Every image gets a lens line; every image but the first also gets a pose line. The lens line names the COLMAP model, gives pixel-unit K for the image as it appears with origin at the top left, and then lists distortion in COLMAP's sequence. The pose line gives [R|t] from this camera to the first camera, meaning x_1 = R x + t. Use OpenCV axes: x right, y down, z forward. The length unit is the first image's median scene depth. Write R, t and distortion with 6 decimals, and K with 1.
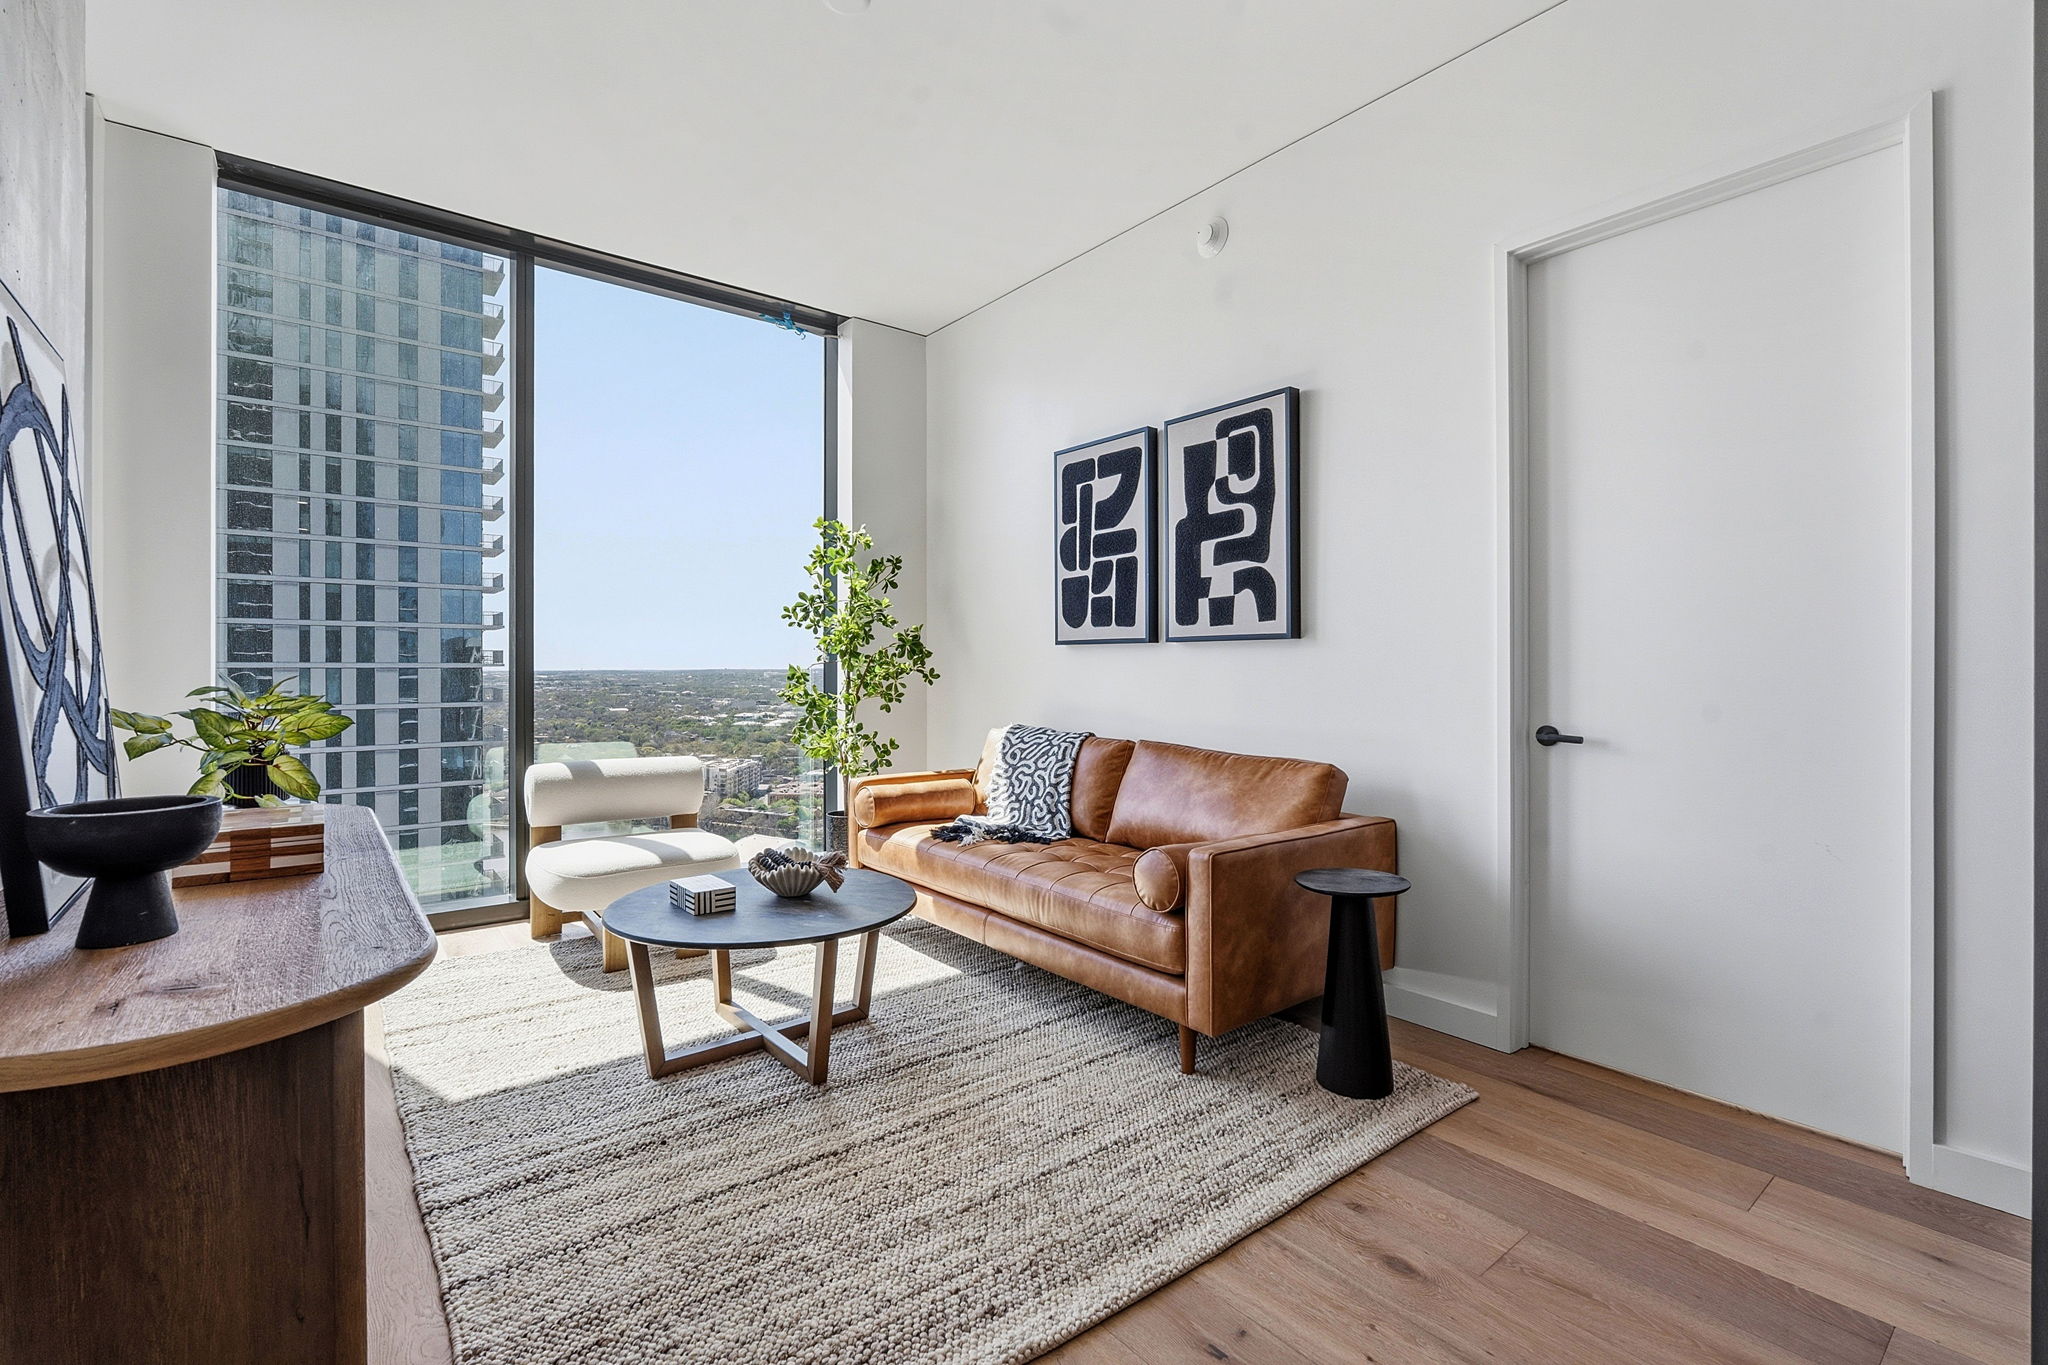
lens RADIAL K [[917.9, 0, 1034.7], [0, 917.9, 669.8], [0, 0, 1]] dist [-0.013142, 0.002672]
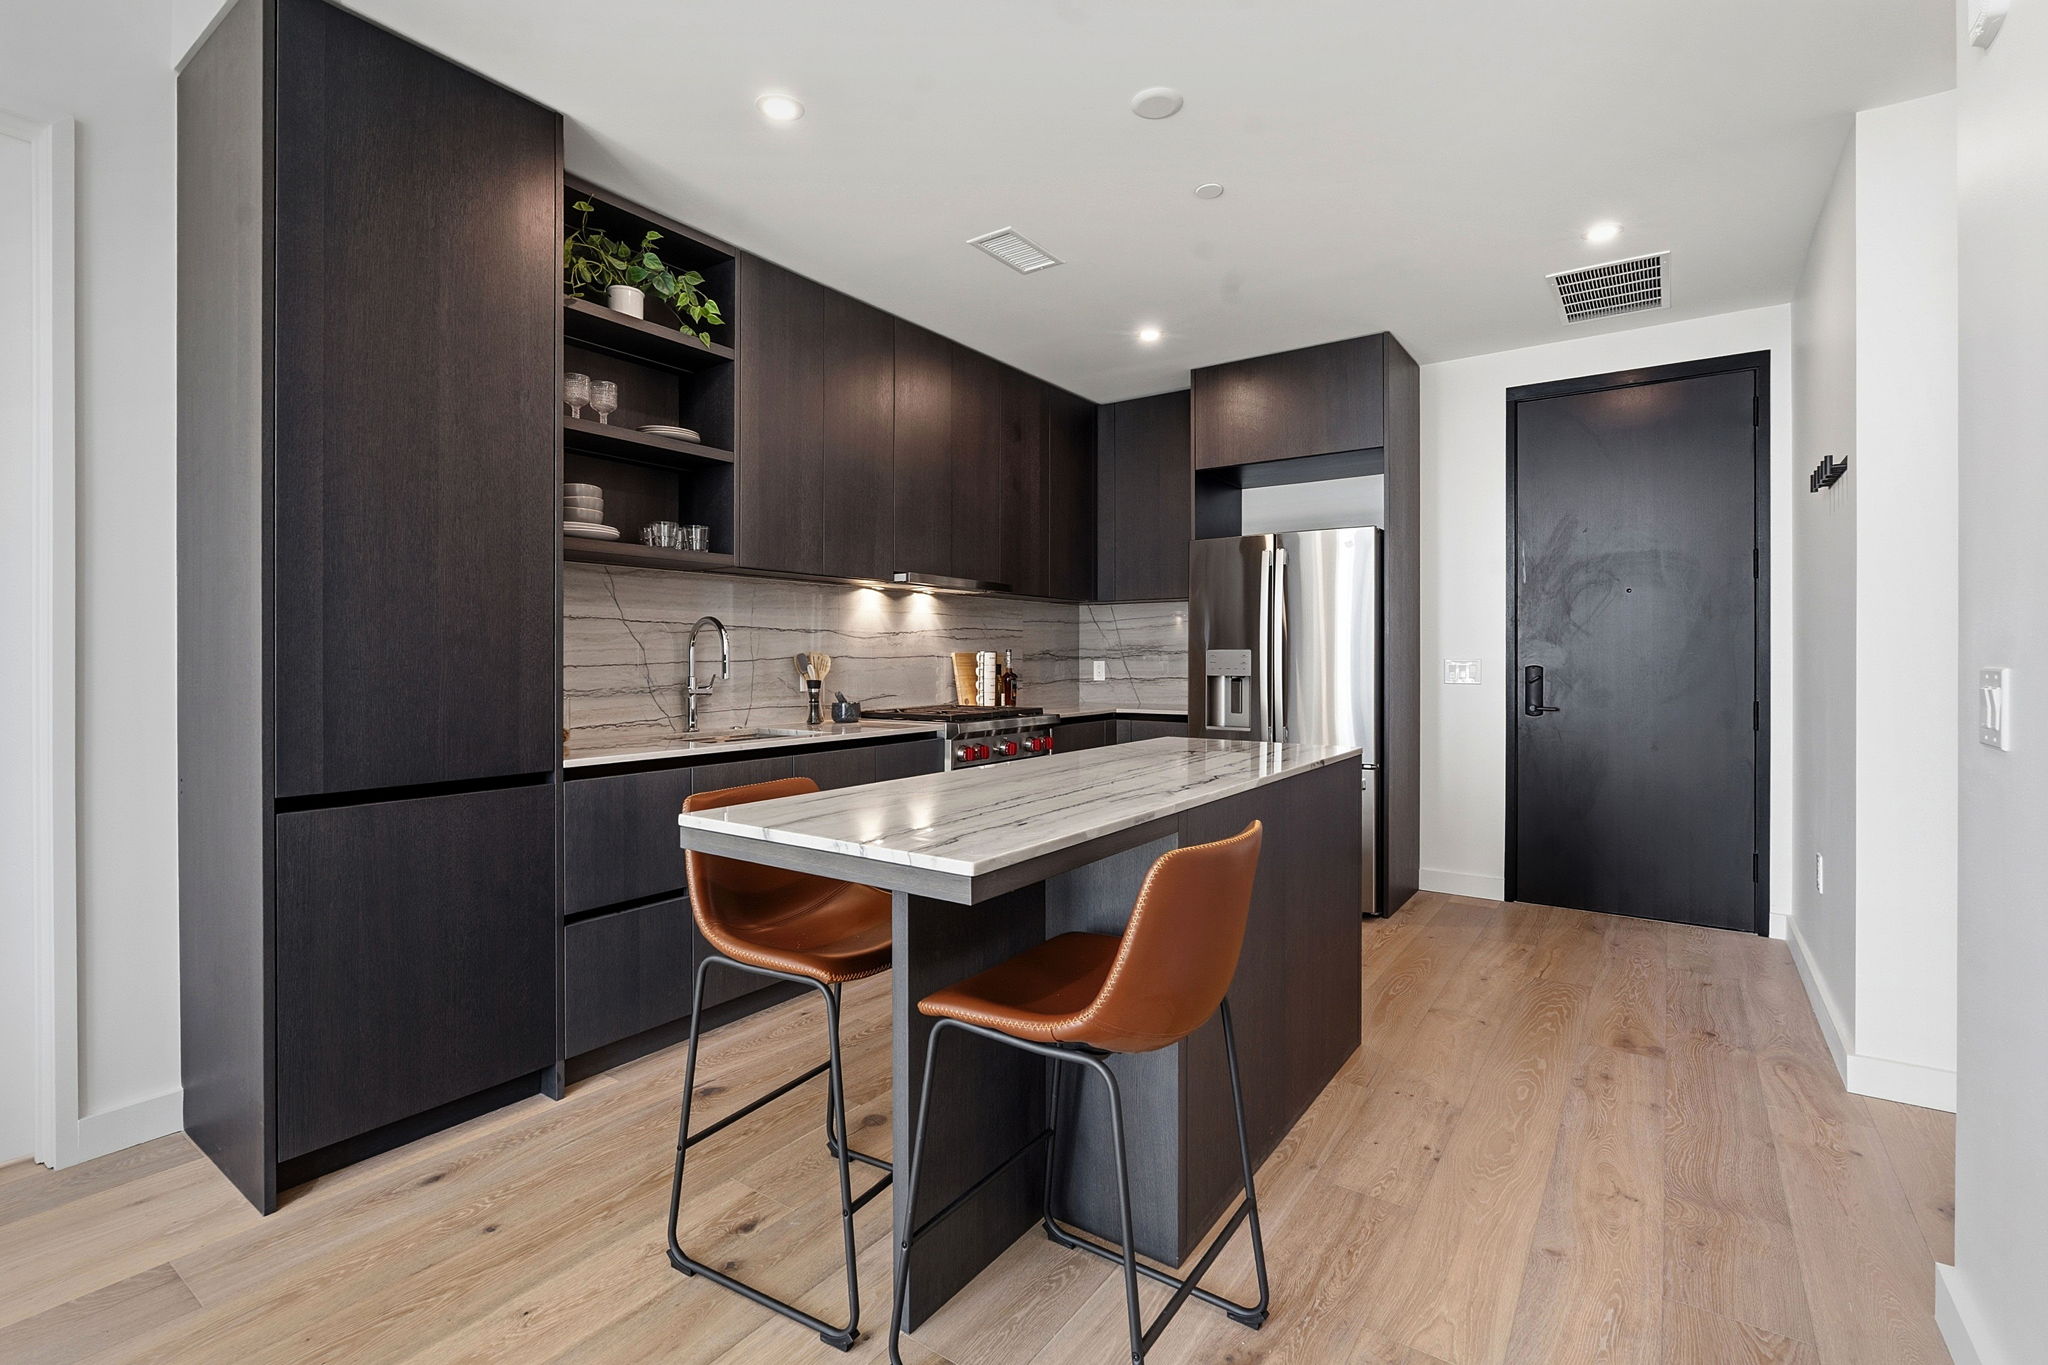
lens RADIAL K [[917.9, 0, 1020.5], [0, 917.9, 662.4], [0, 0, 1]] dist [-0.013142, 0.002672]
pose [[-0.274747, -0.003915, 0.961509, -0.187408], [0.002214, 0.999986, 0.004704, -0.006475], [-0.961514, 0.003421, -0.274735, 0.137949]]
